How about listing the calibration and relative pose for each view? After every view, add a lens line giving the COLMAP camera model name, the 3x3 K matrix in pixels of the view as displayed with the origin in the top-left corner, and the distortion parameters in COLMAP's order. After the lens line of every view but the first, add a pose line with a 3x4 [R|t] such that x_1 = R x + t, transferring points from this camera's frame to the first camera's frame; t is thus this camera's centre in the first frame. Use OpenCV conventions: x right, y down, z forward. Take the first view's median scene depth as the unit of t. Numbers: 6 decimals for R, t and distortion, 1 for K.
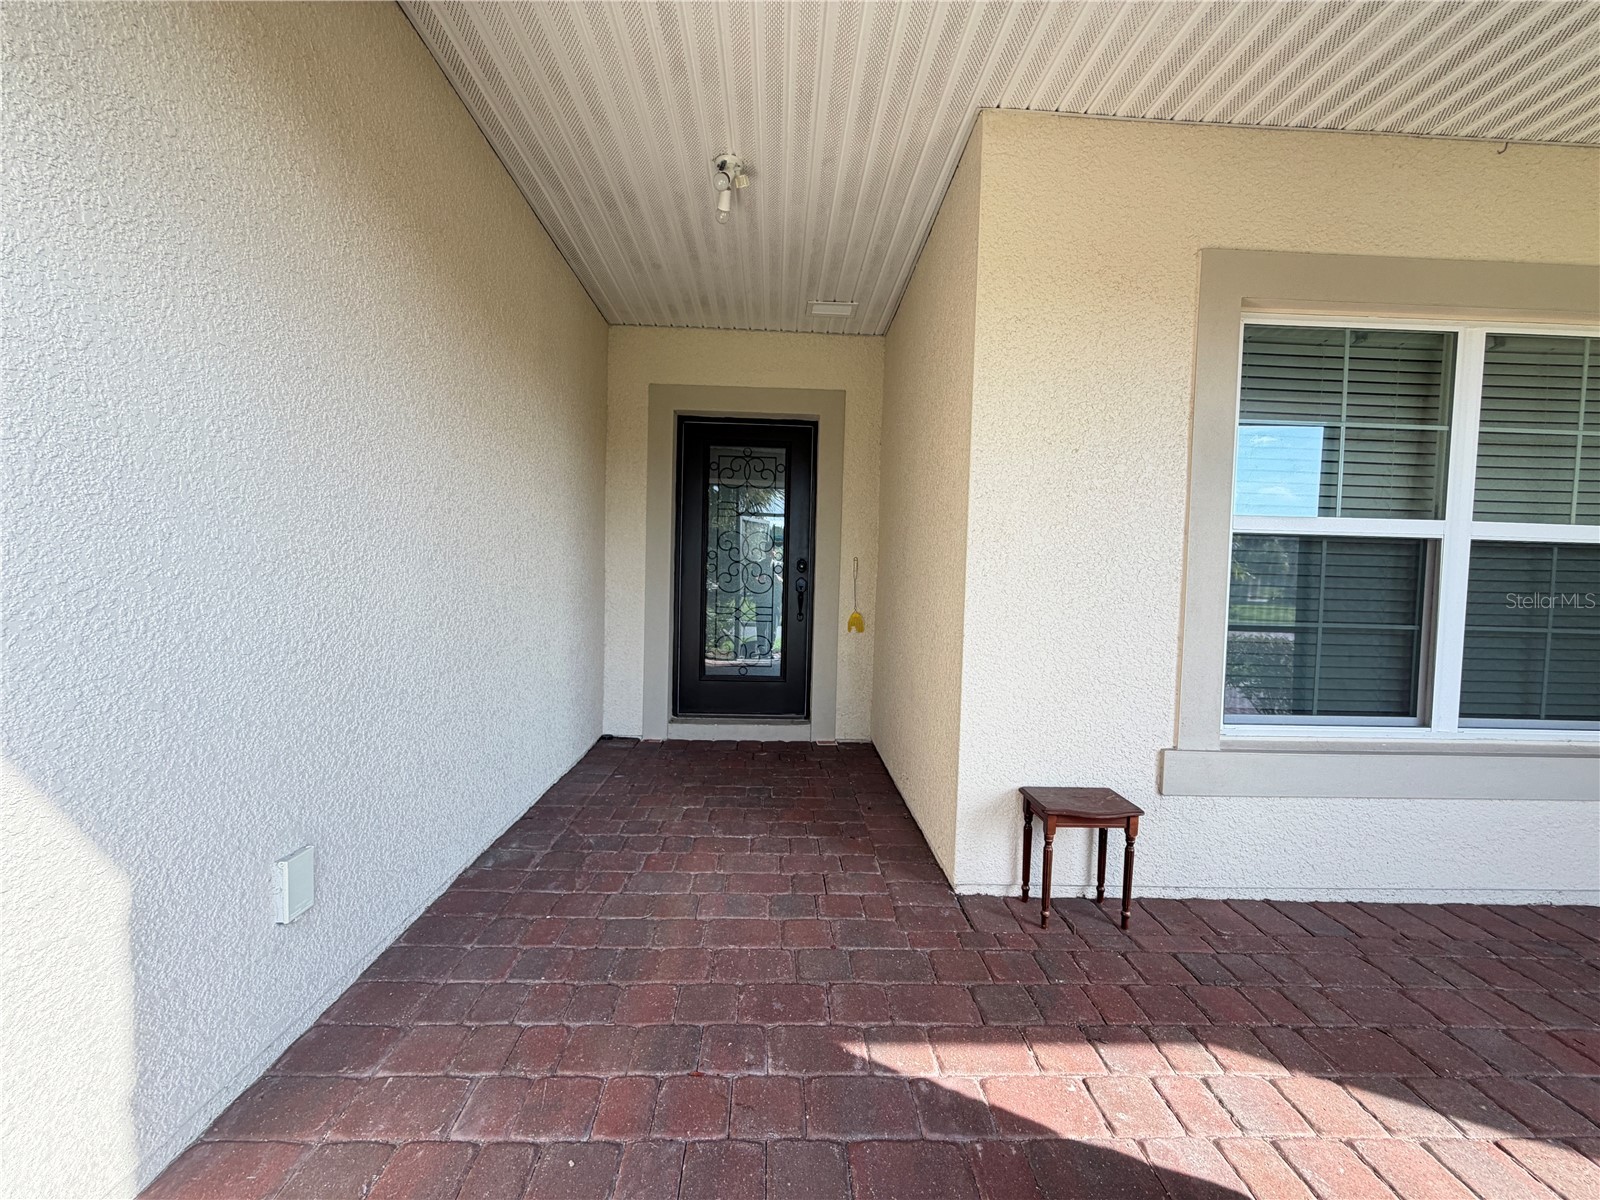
lens RADIAL K [[641.7, 0, 796.5], [0, 641.7, 600.4], [0, 0, 1]] dist [0.005588, 0.001006]
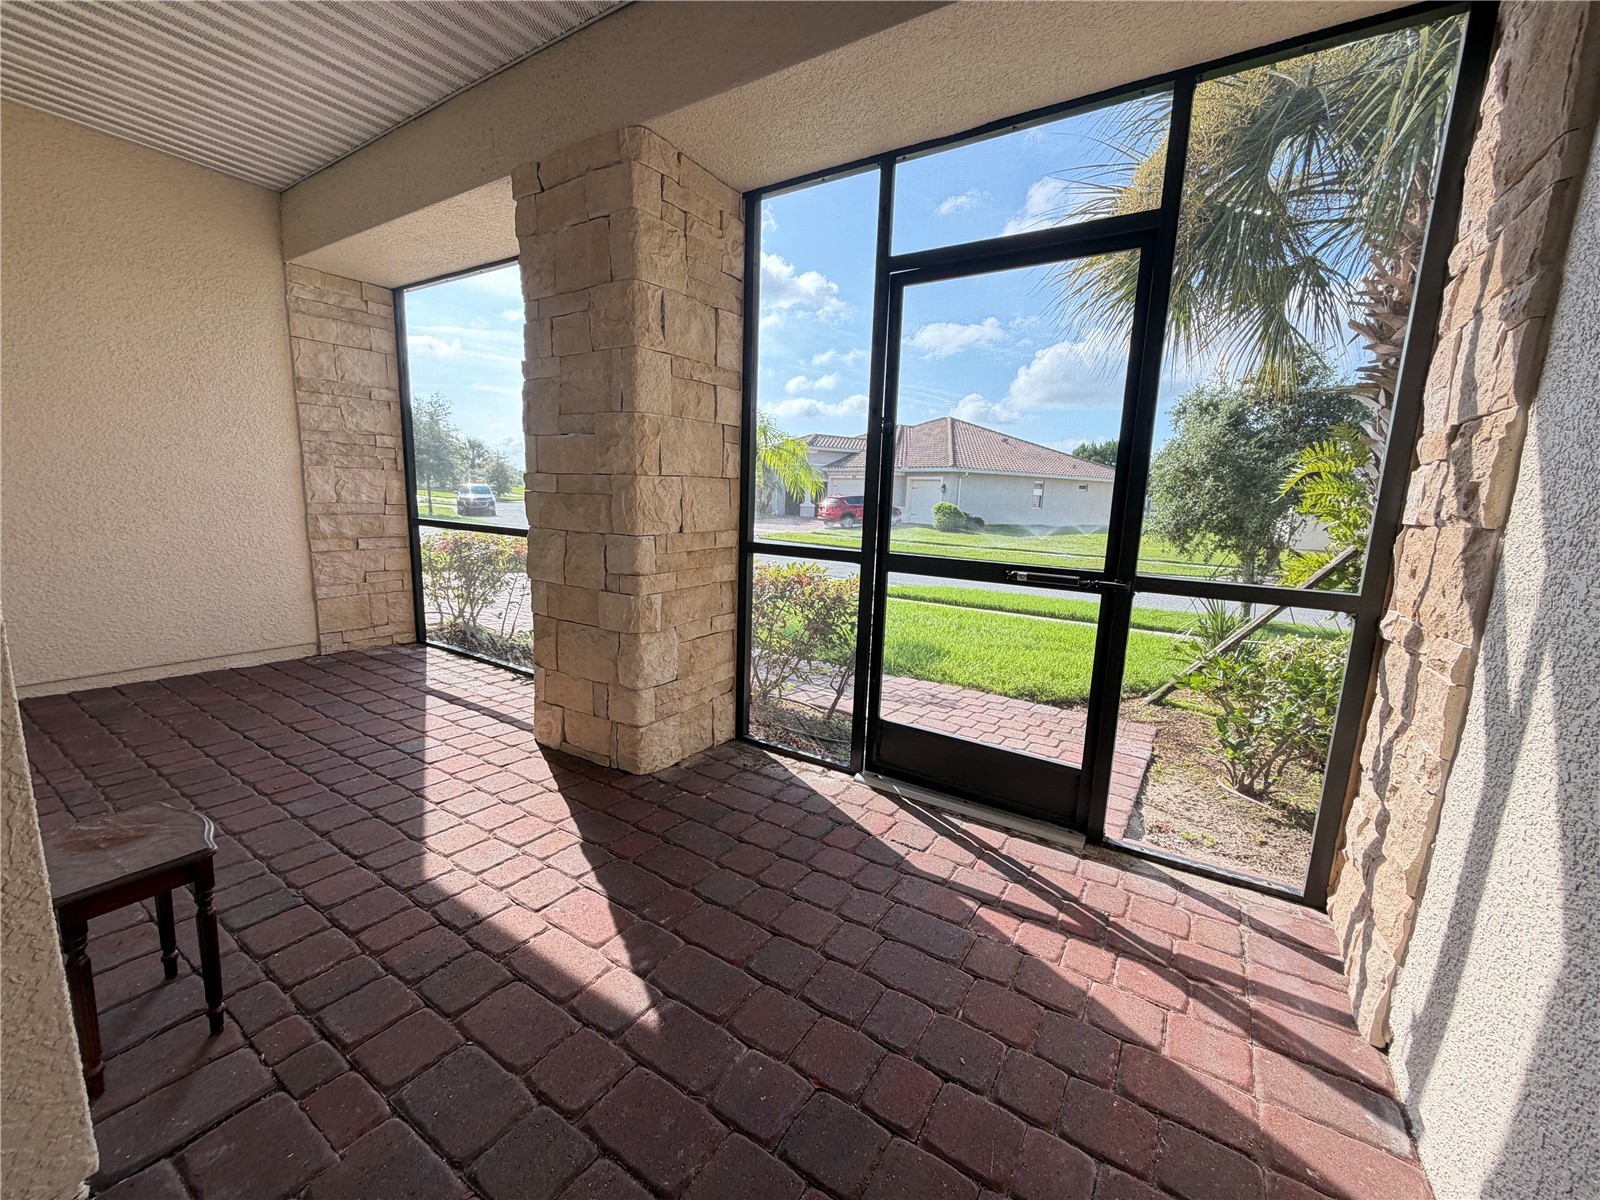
lens RADIAL K [[641.7, 0, 798.4], [0, 641.7, 598.9], [0, 0, 1]] dist [0.005588, 0.001006]
pose [[-0.813784, -0.150707, 0.561286, -0.326297], [-0.035210, 0.976803, 0.211226, -0.043896], [-0.580099, 0.152129, -0.800213, 1.016496]]
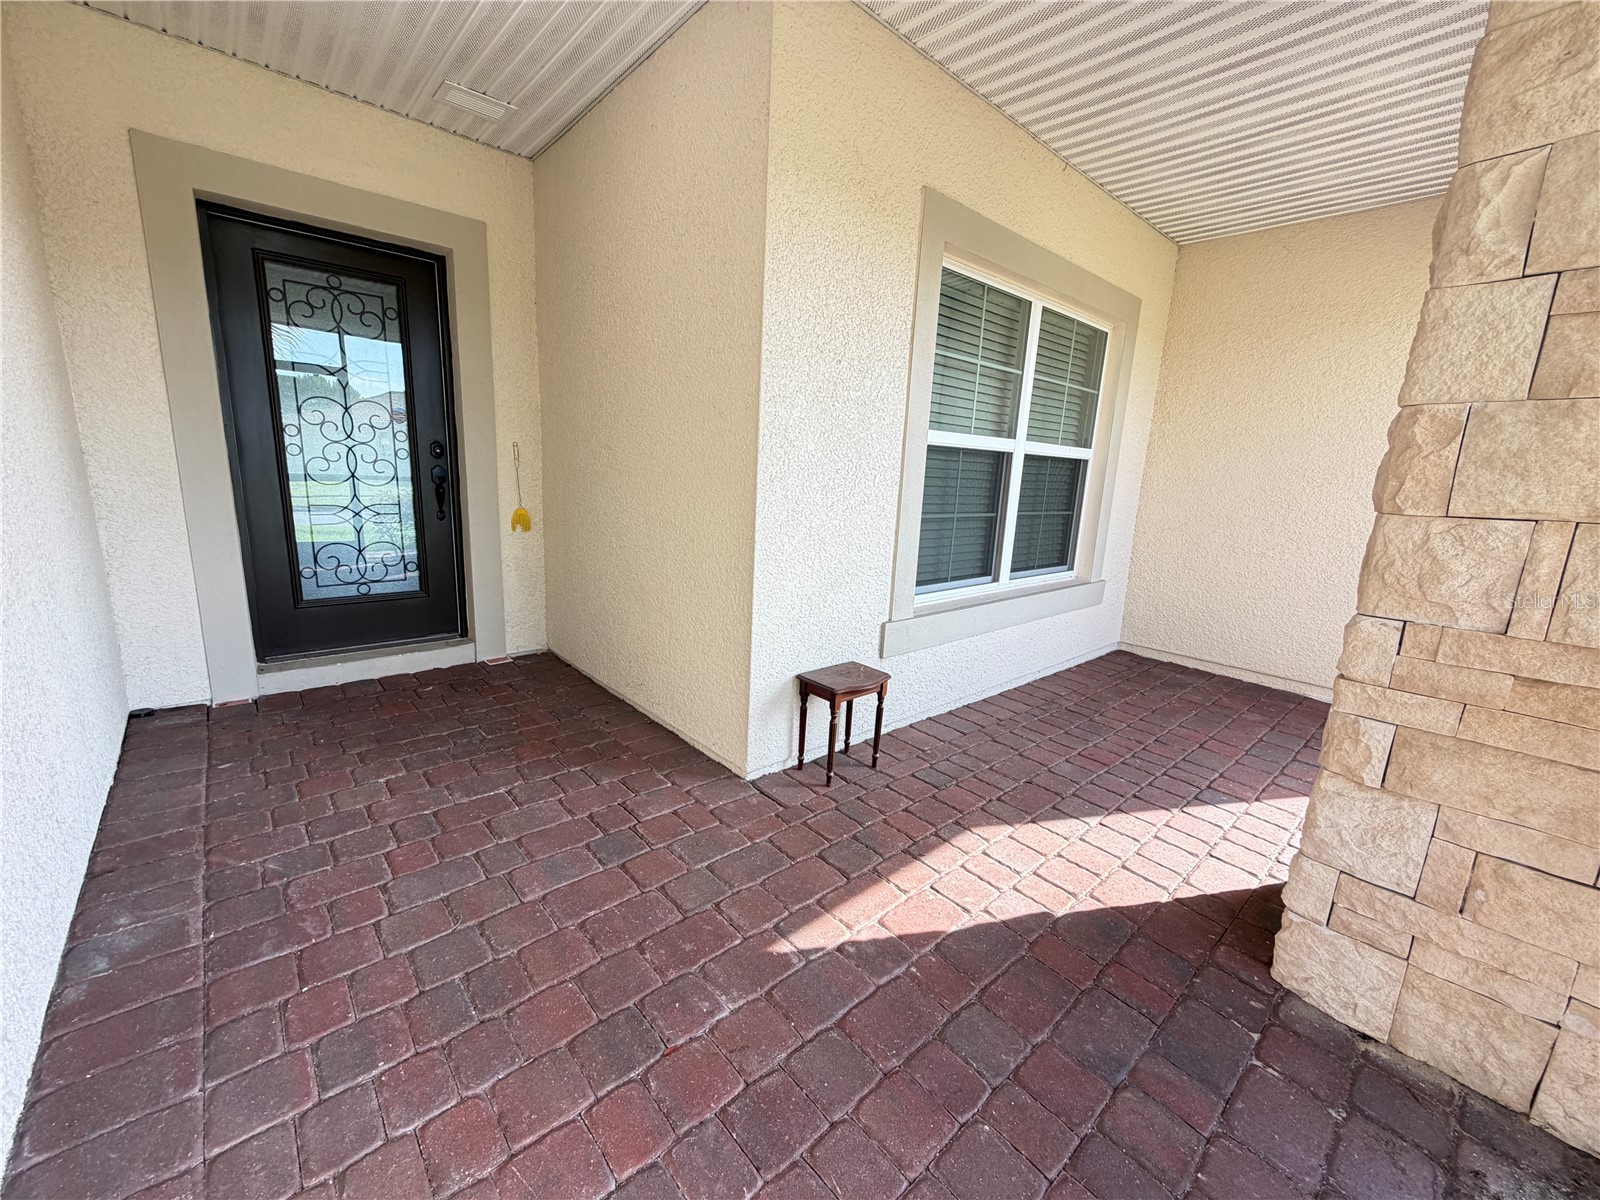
lens RADIAL K [[641.7, 0, 797.8], [0, 641.7, 599.6], [0, 0, 1]] dist [0.005588, 0.001006]
pose [[0.770844, -0.121341, 0.625361, -0.325937], [-0.000727, 0.981522, 0.191346, -0.048728], [-0.637024, -0.147953, 0.756512, 0.177570]]
